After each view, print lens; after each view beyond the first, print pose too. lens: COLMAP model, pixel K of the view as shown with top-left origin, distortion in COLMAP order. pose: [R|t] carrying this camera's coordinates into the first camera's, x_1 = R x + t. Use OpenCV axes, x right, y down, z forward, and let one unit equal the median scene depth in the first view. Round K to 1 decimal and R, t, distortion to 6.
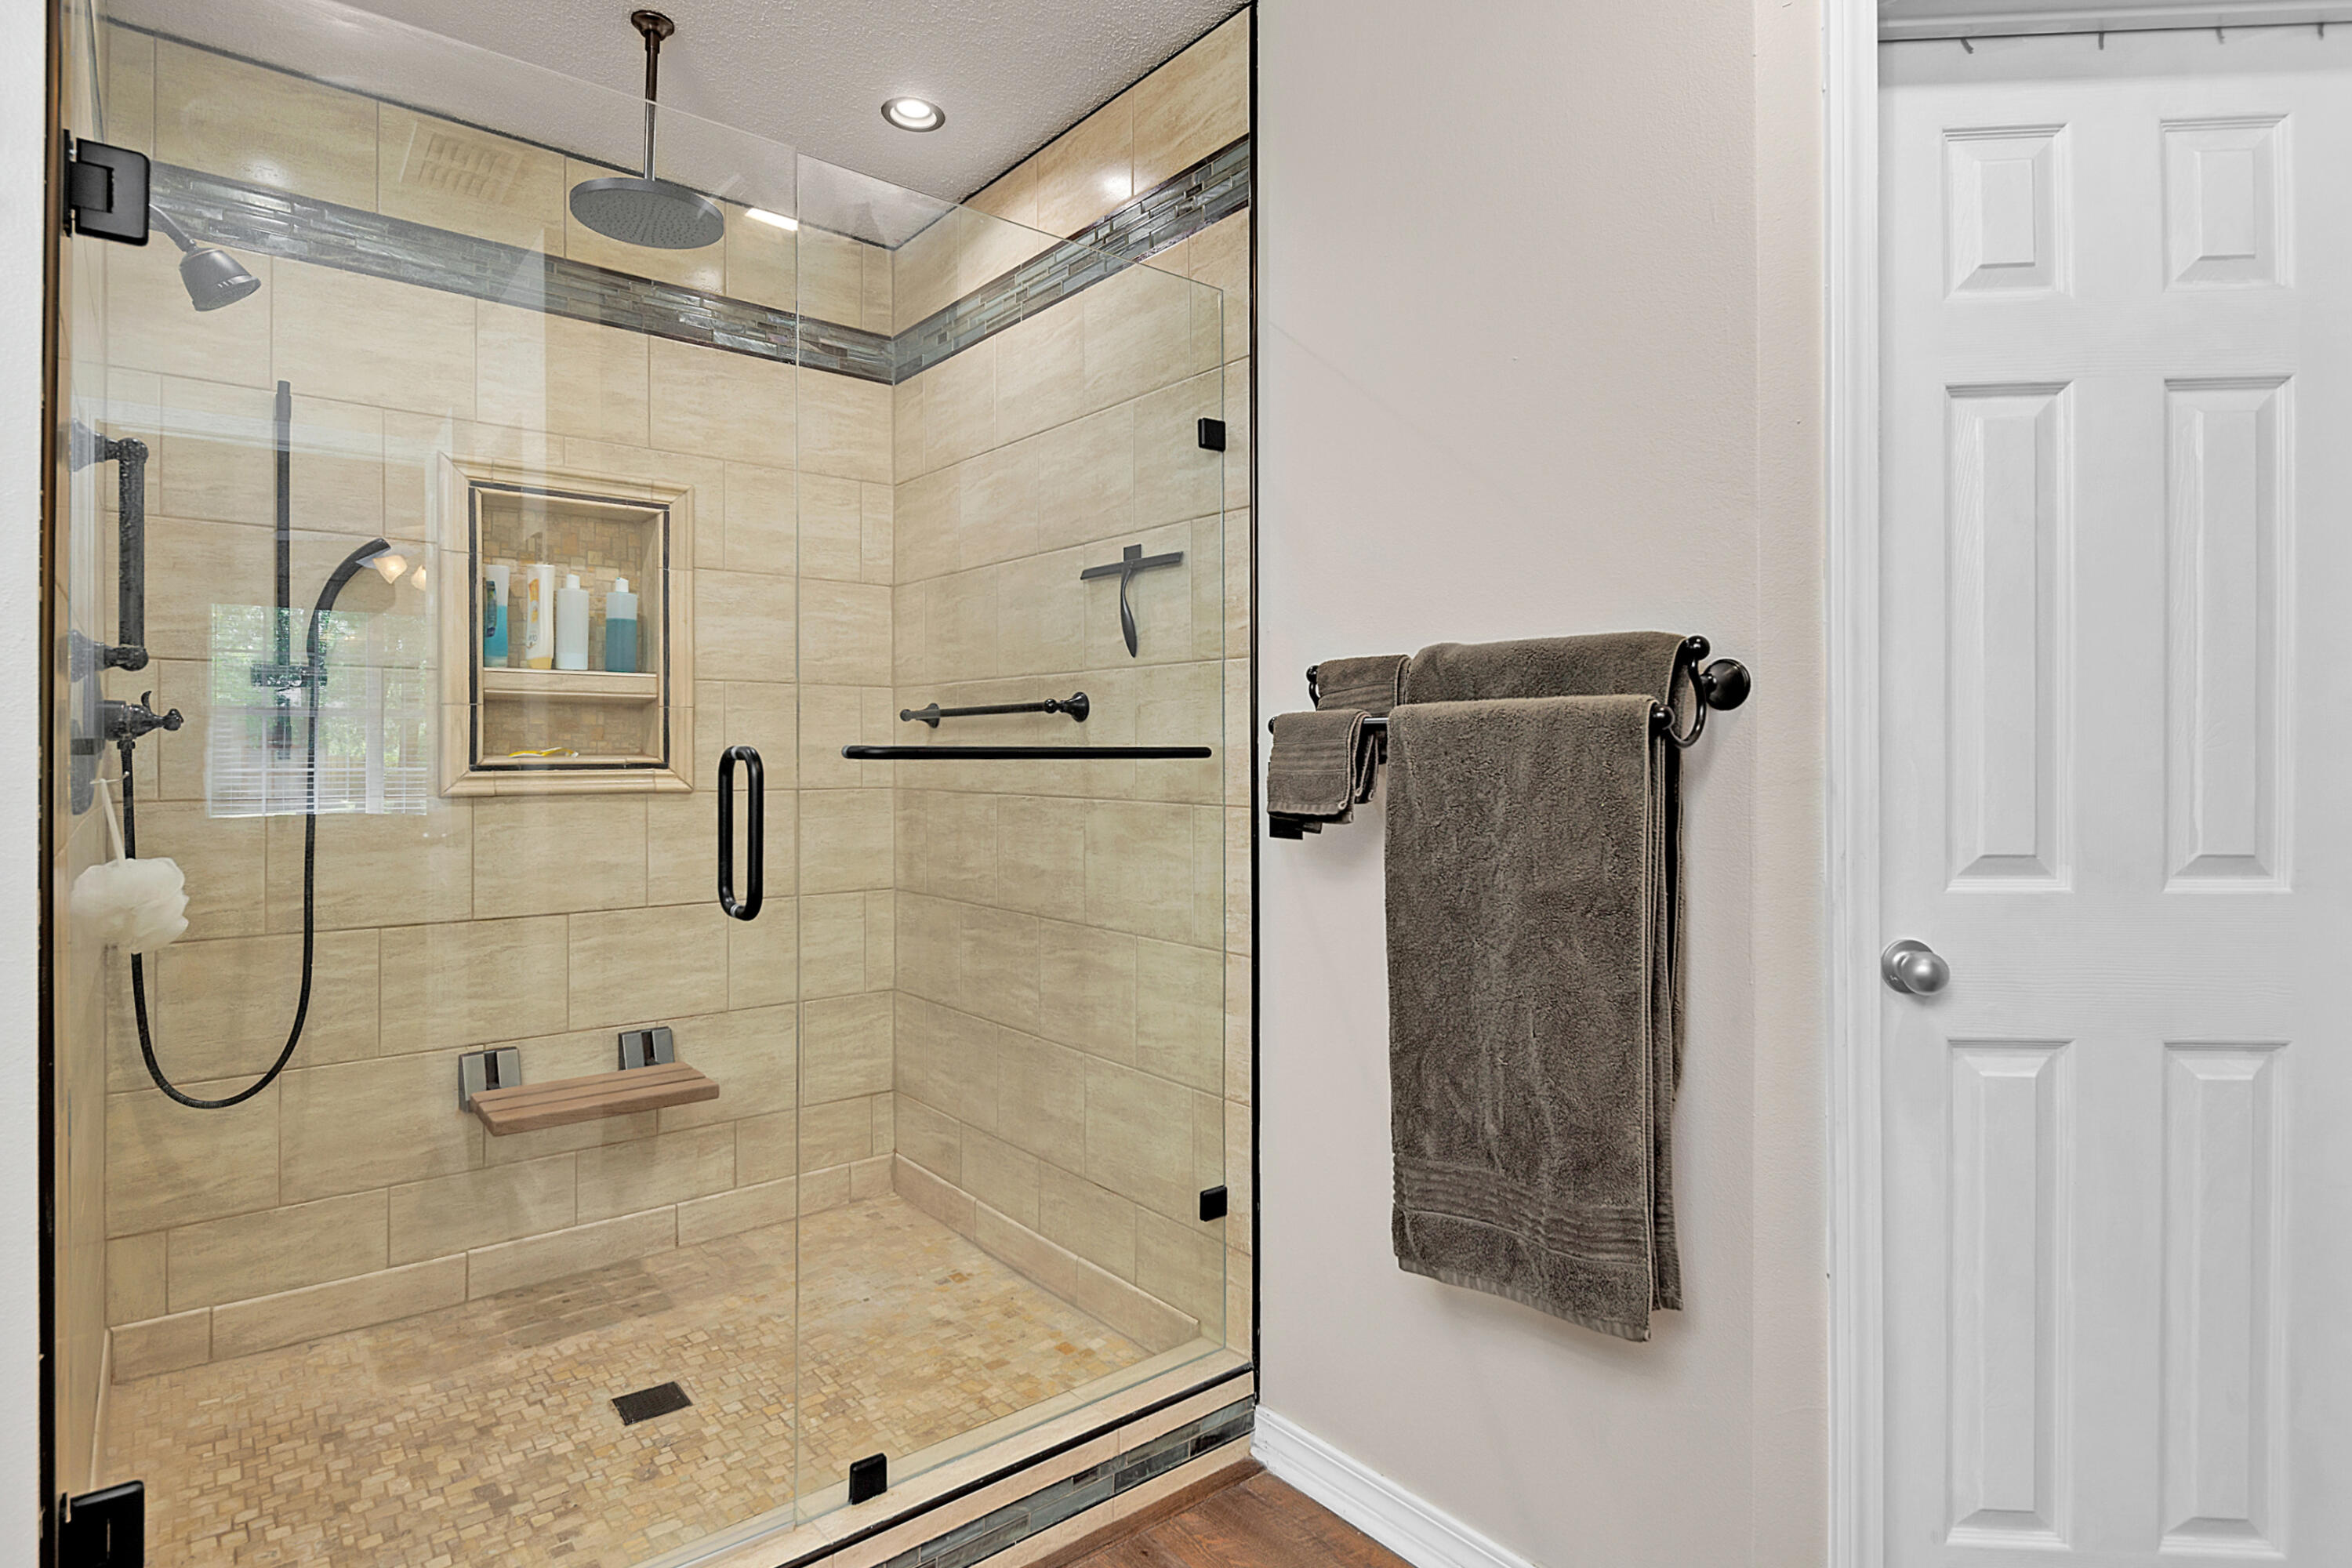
lens RADIAL K [[1199.6, 0, 1172.7], [0, 1199.6, 751.9], [0, 0, 1]] dist [0.005748, -0.009963]
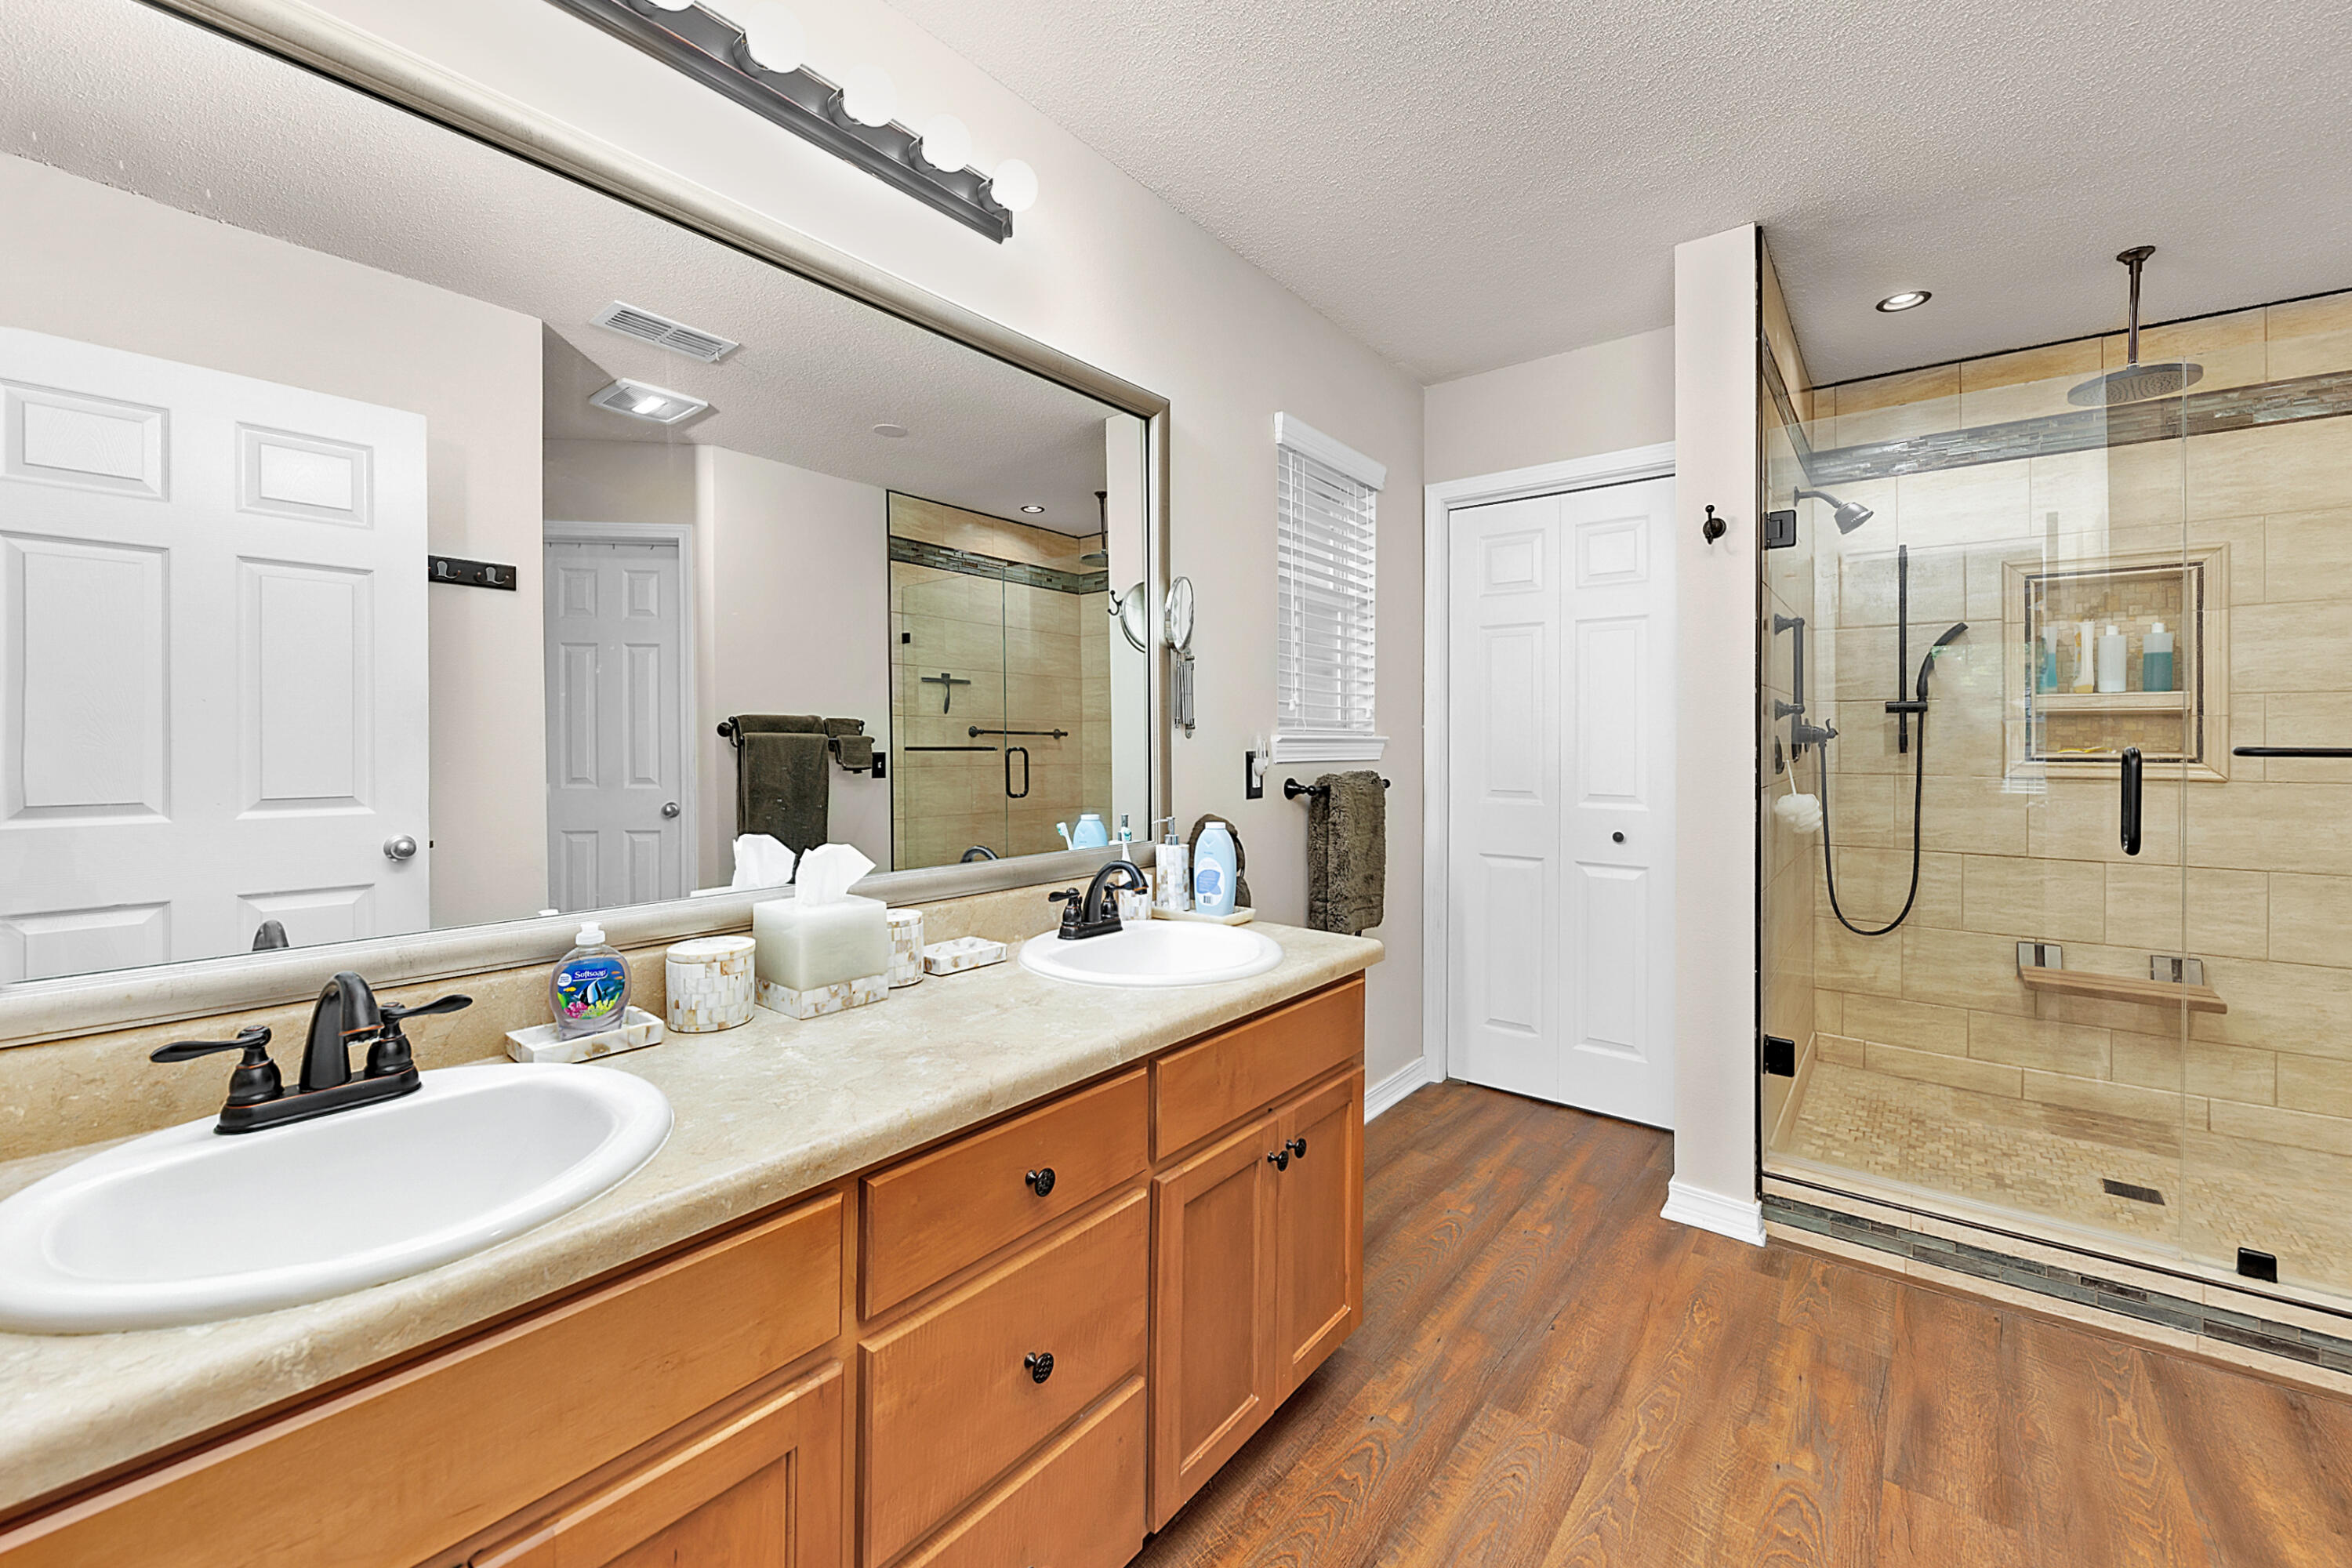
lens RADIAL K [[966.7, 0, 1176.4], [0, 966.7, 734.5], [0, 0, 1]] dist [0.002456, -0.000411]
pose [[0.200248, -0.007424, -0.979717, 0.449796], [-0.004569, 0.999953, -0.008511, -0.003607], [0.979735, 0.006181, 0.200205, -0.352765]]
